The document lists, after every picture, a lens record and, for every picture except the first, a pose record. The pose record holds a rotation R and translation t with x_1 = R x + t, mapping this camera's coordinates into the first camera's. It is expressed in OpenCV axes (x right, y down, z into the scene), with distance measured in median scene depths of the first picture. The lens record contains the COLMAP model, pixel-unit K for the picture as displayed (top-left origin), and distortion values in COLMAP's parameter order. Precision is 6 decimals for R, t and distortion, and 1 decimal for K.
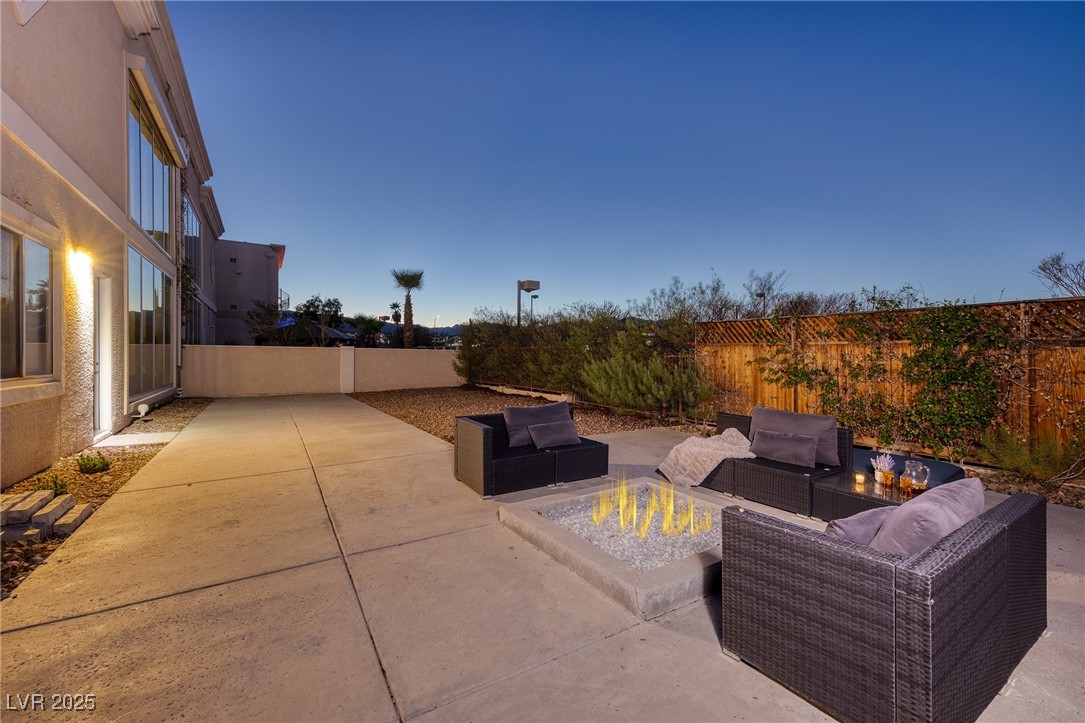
lens RADIAL K [[464.2, 0, 539.7], [0, 464.2, 359.5], [0, 0, 1]] dist [-0.000272, 0.000123]
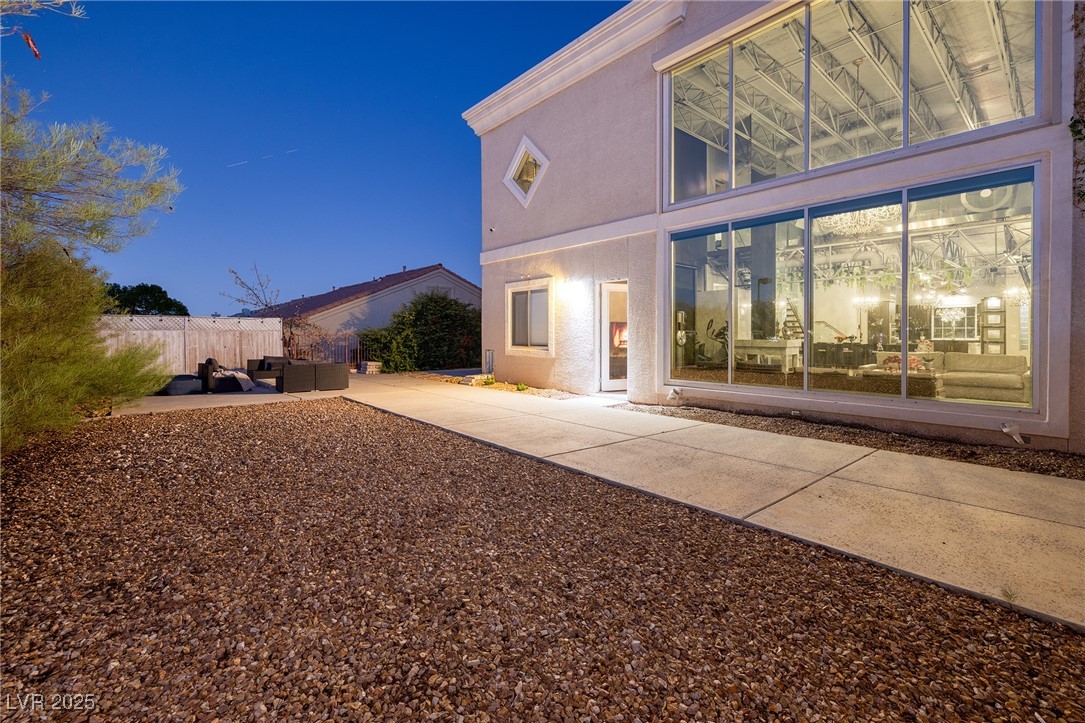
lens RADIAL K [[478.5, 0, 542.3], [0, 478.5, 334.0], [0, 0, 1]] dist [-0.000080, 0.000027]
pose [[-0.985610, -0.000193, -0.169038, -0.456622], [-0.001911, 0.999948, 0.010006, -0.034375], [0.169027, 0.010185, -0.985559, 2.208746]]
